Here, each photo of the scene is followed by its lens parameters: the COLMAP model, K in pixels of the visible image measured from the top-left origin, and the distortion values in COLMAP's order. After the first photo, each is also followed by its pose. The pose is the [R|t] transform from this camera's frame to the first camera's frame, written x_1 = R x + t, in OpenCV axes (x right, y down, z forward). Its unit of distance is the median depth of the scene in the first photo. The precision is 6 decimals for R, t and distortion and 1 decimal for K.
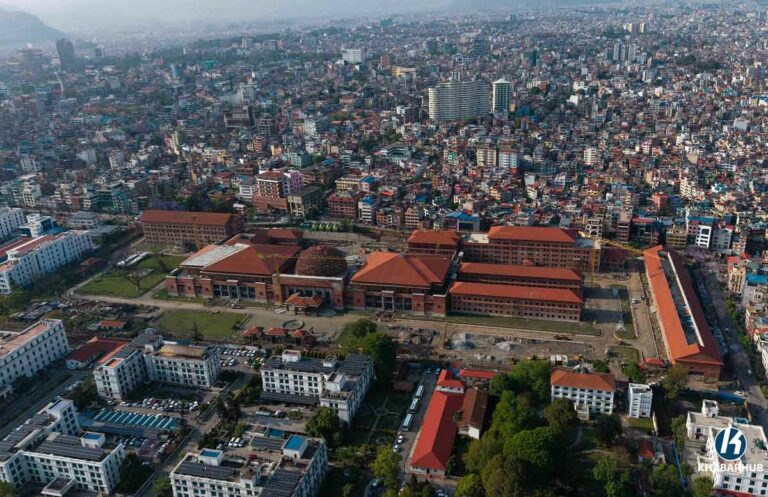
lens RADIAL K [[615.1, 0, 384.0], [0, 615.1, 248.5], [0, 0, 1]] dist [0.136235, -0.275016]
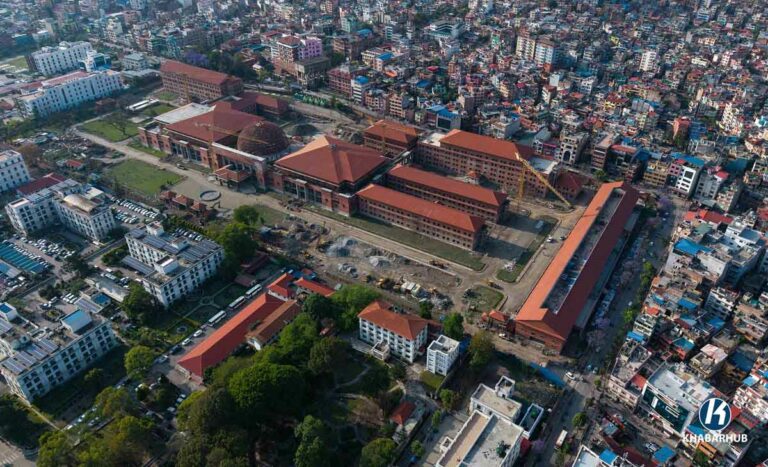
lens RADIAL K [[535.1, 0, 384.0], [0, 535.1, 233.5], [0, 0, 1]] dist [0.048756, -0.067749]
pose [[0.950917, 0.207151, -0.229882, 0.300008], [-0.147151, 0.956219, 0.252967, -0.075358], [0.272219, -0.206724, 0.939767, 0.169250]]
